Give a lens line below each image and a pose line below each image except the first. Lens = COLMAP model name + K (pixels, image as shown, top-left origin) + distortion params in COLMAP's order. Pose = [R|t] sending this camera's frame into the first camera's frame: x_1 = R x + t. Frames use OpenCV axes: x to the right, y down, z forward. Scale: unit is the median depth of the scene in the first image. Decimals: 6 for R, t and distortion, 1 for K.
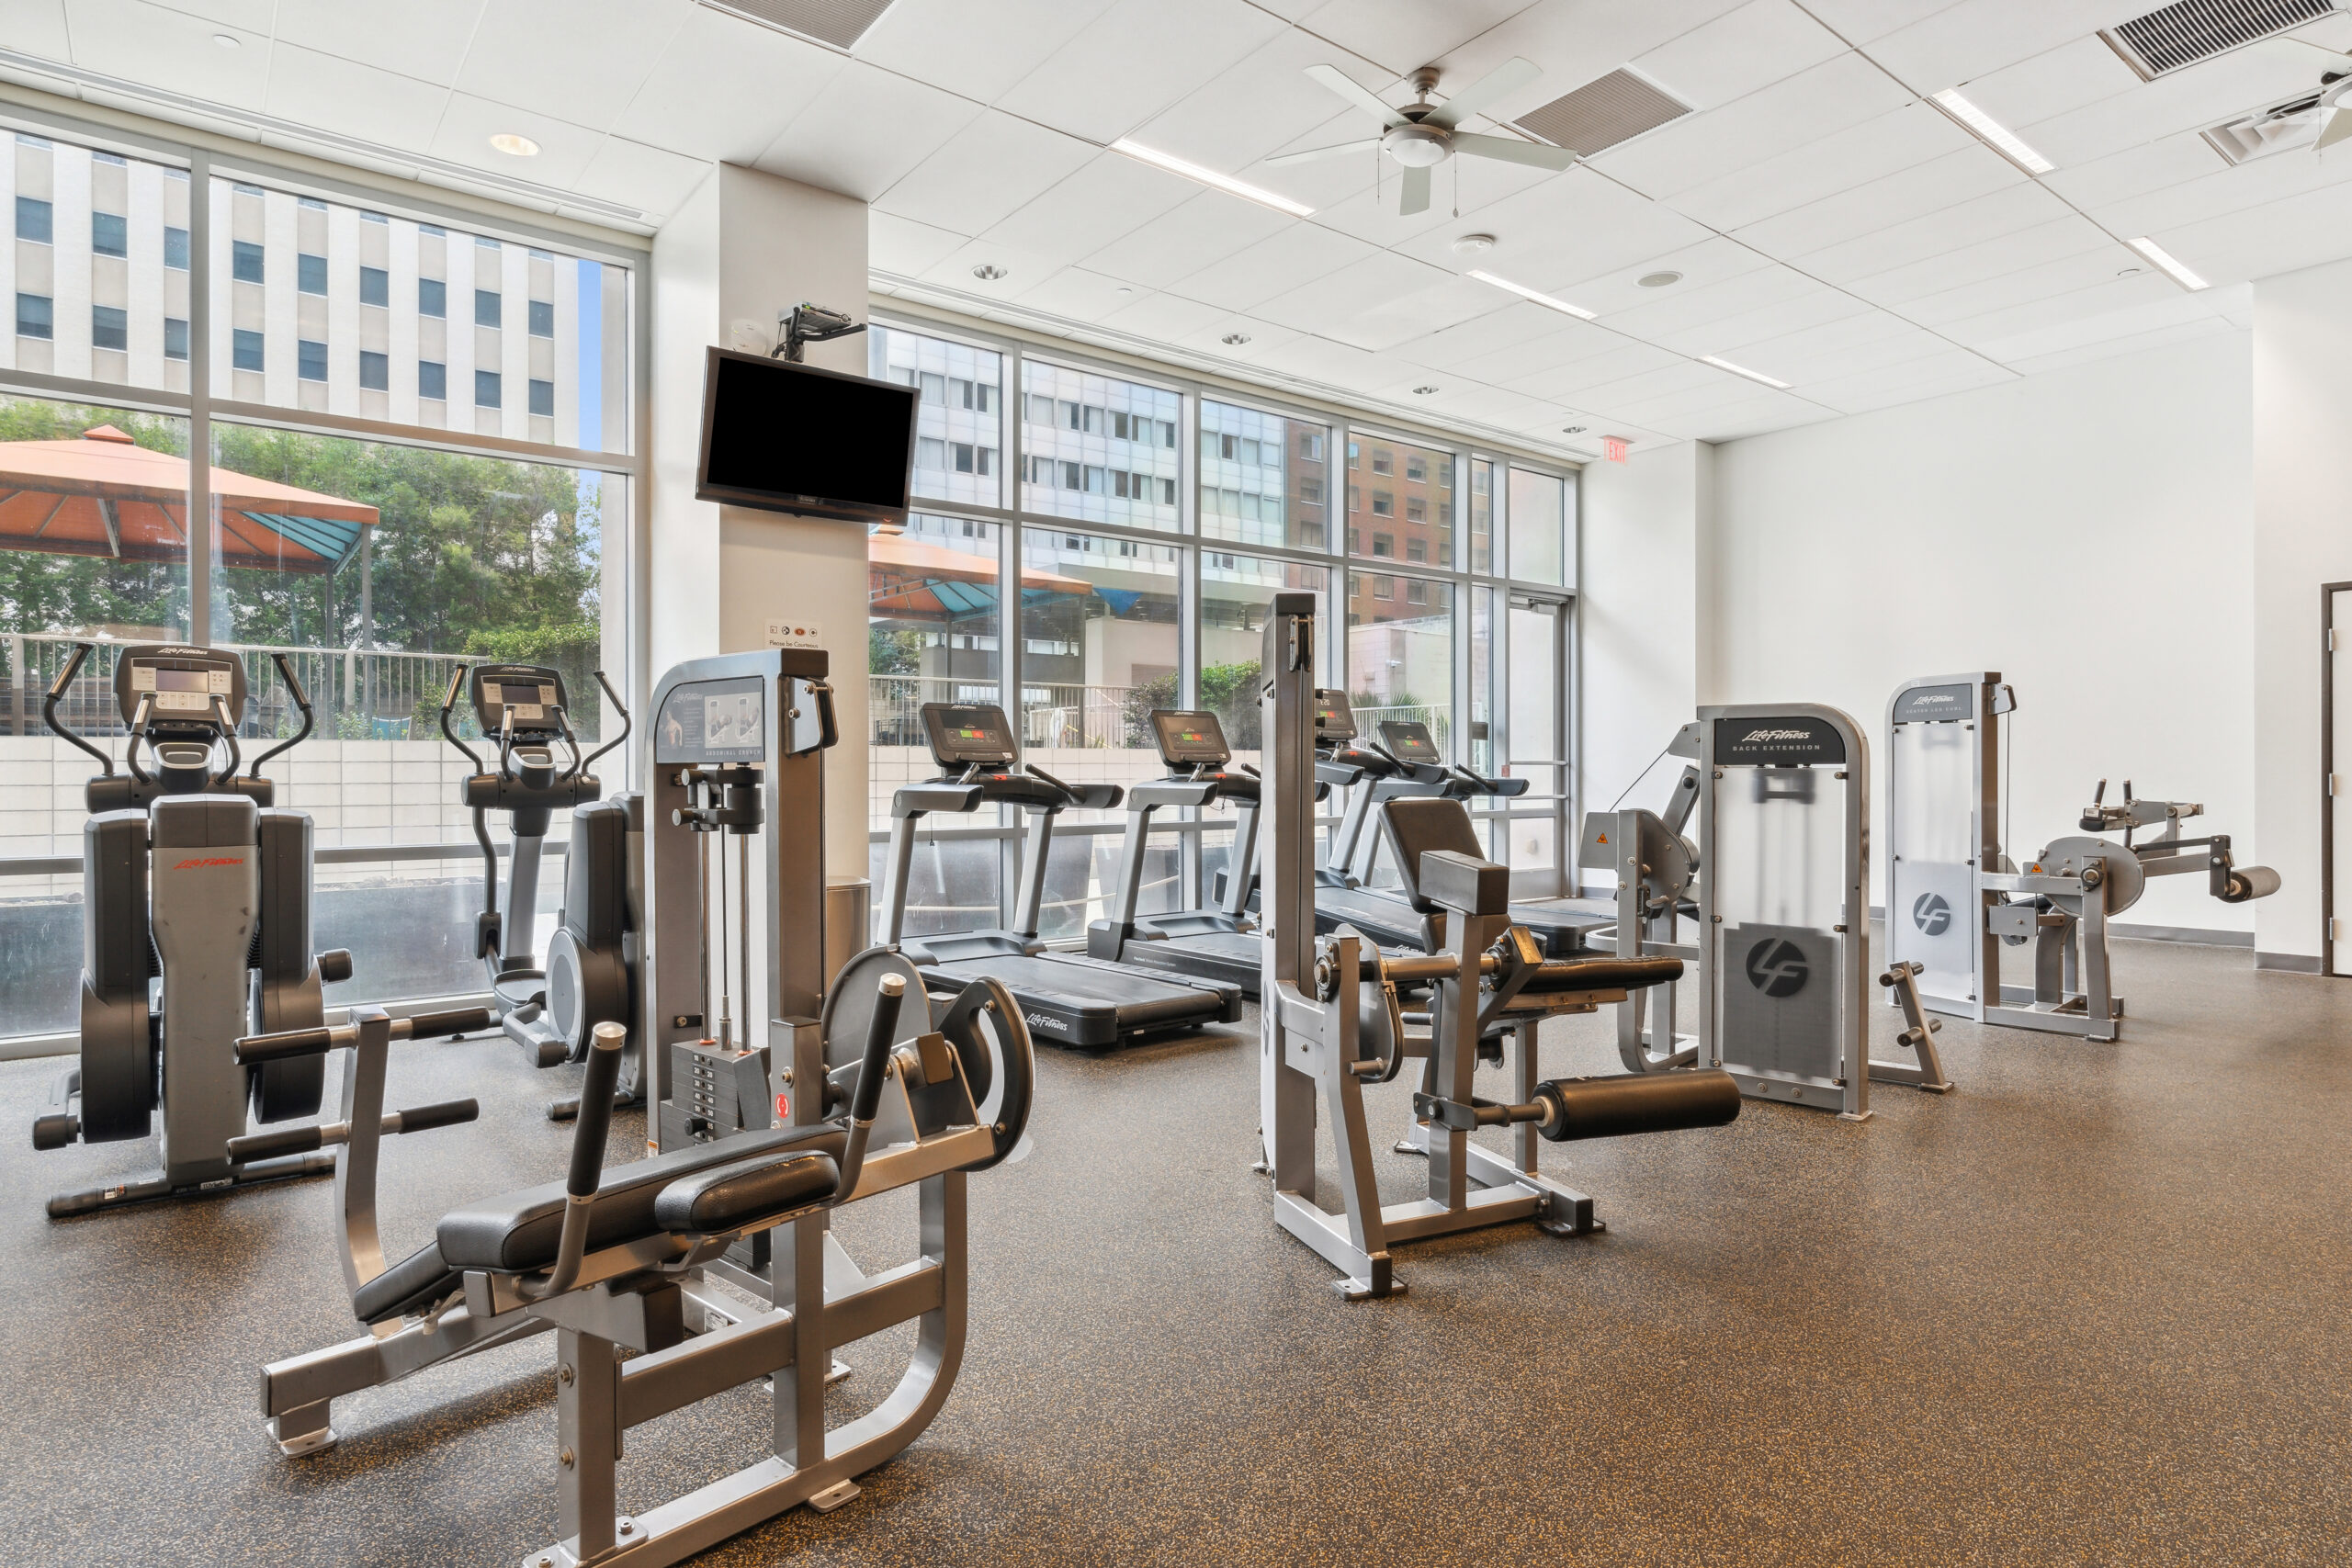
lens RADIAL K [[1295.4, 0, 1168.8], [0, 1295.4, 776.2], [0, 0, 1]] dist [-0.015779, 0.003411]
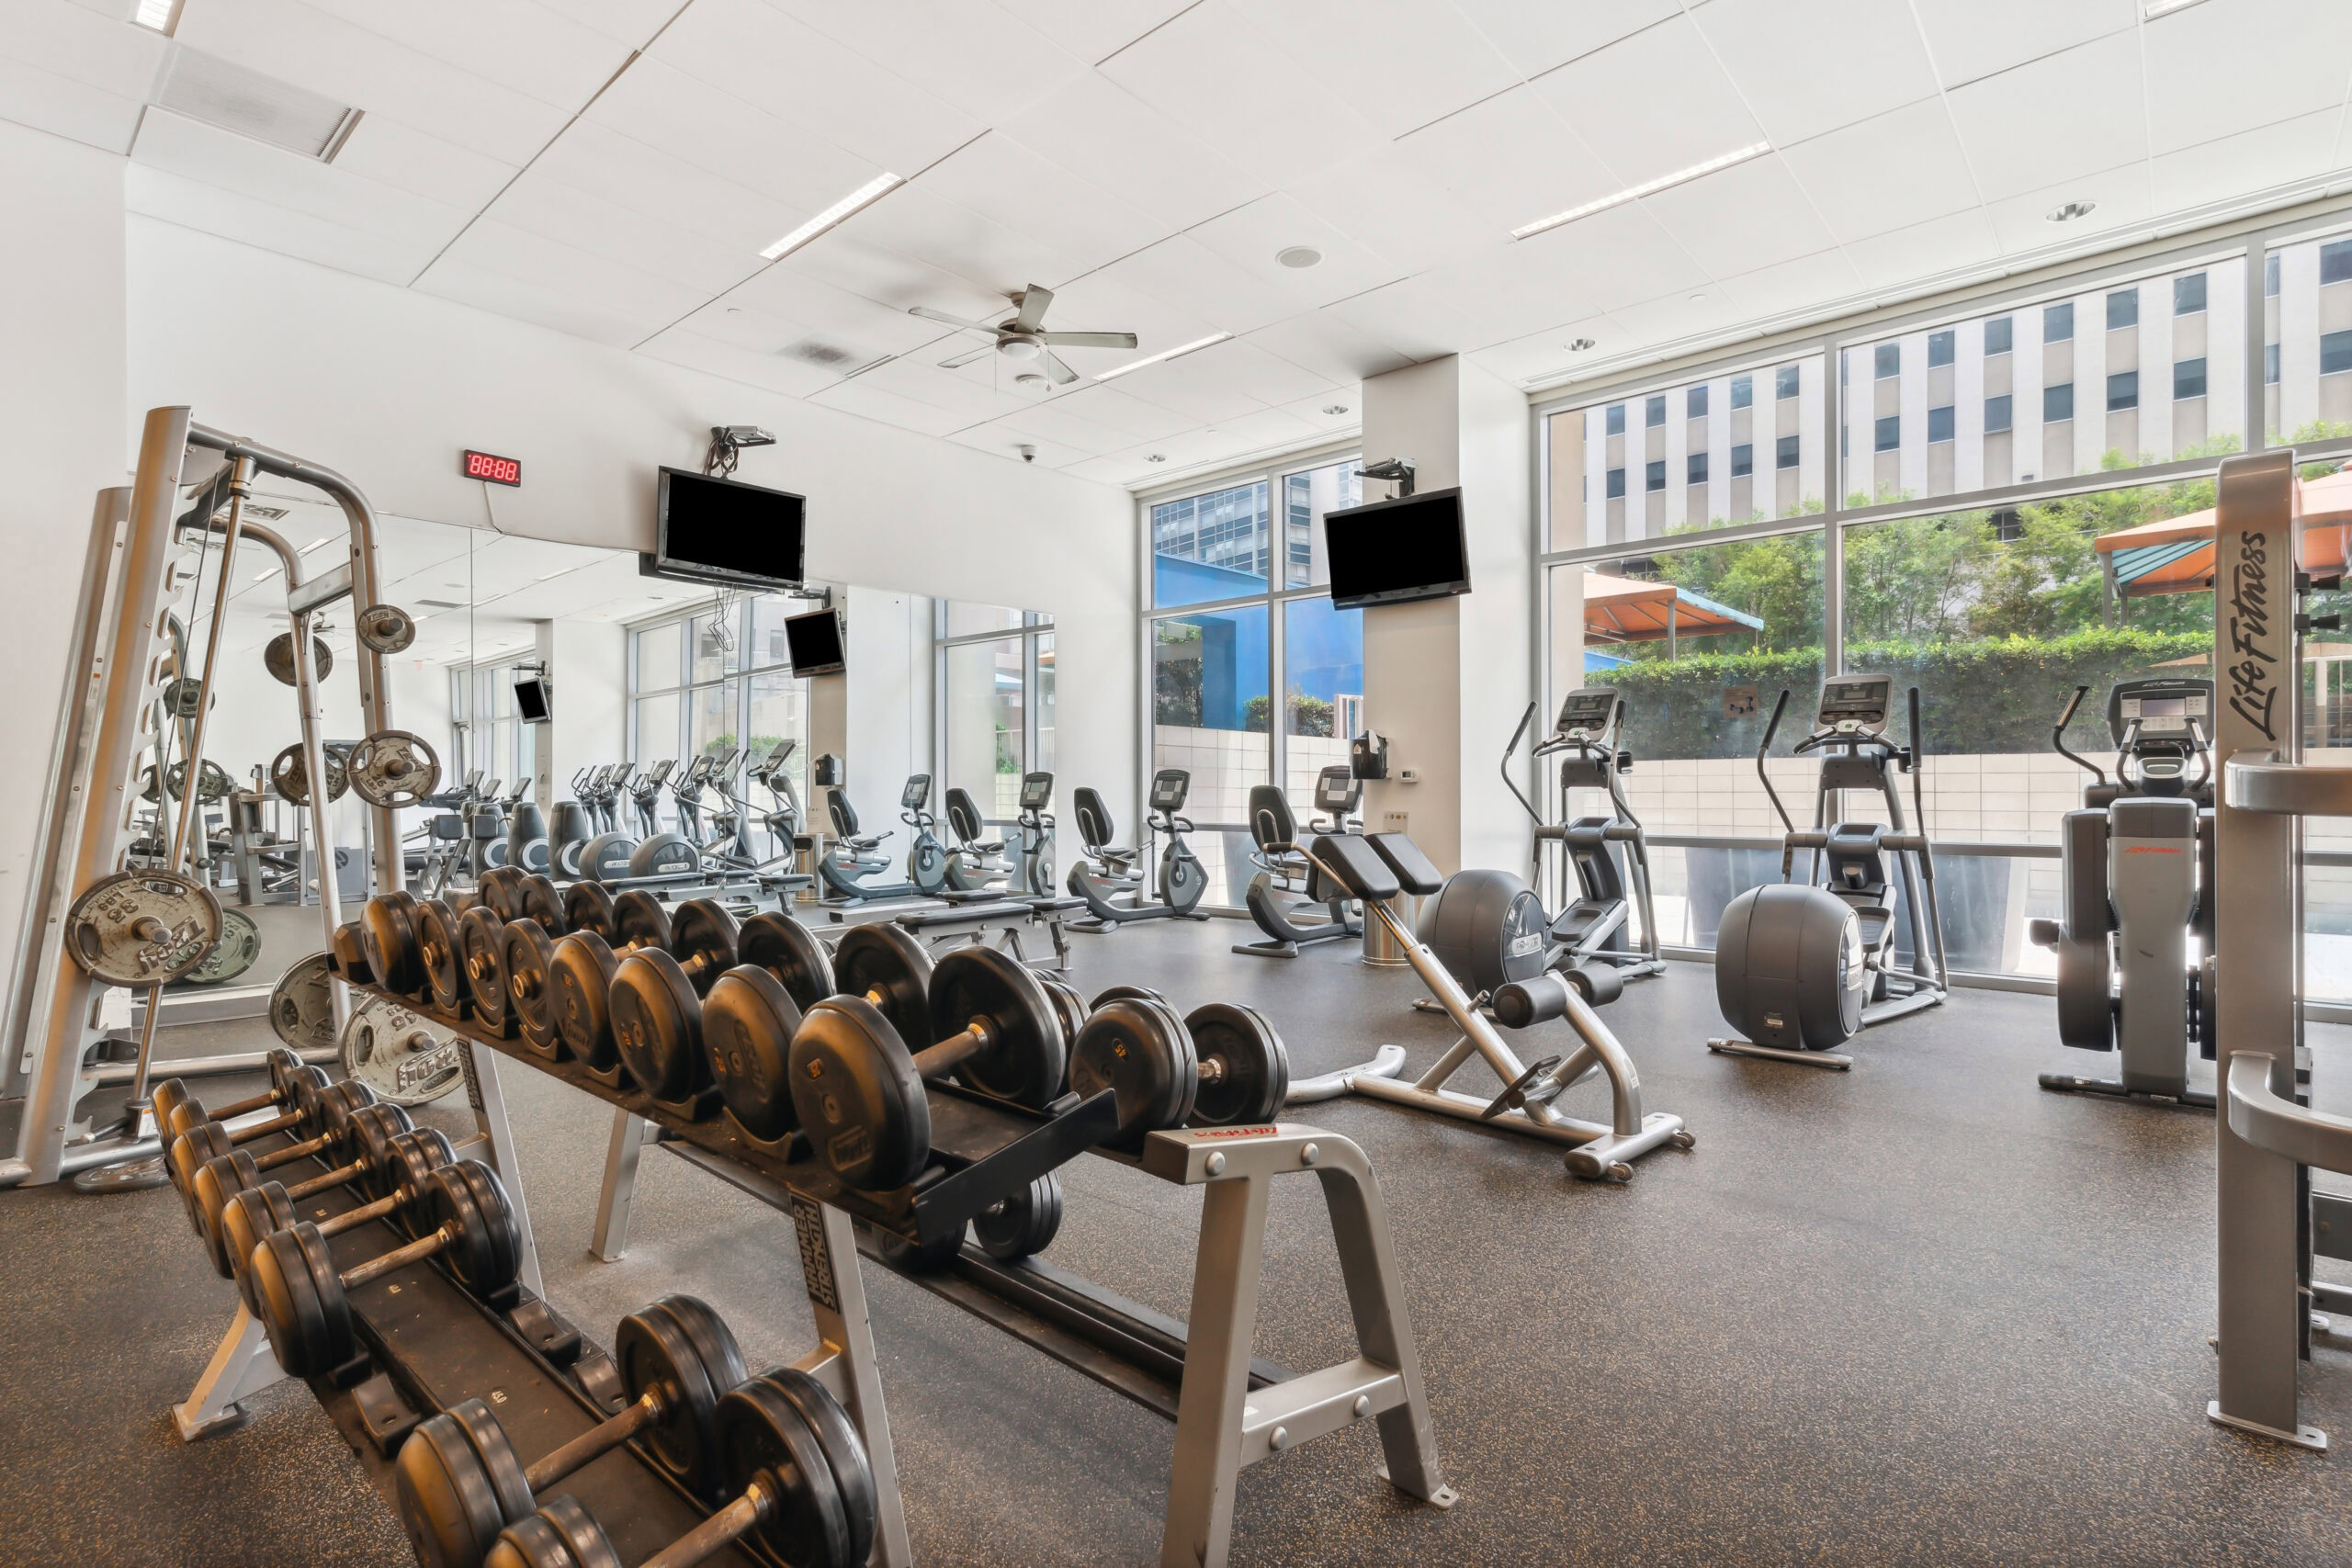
lens RADIAL K [[1159.6, 0, 1180.2], [0, 1159.6, 768.9], [0, 0, 1]] dist [0.024285, 0.000726]
pose [[0.160070, -0.015754, -0.986980, 0.217510], [0.001961, 0.999876, -0.015642, 0.001543], [0.987104, 0.000569, 0.160081, -0.132470]]
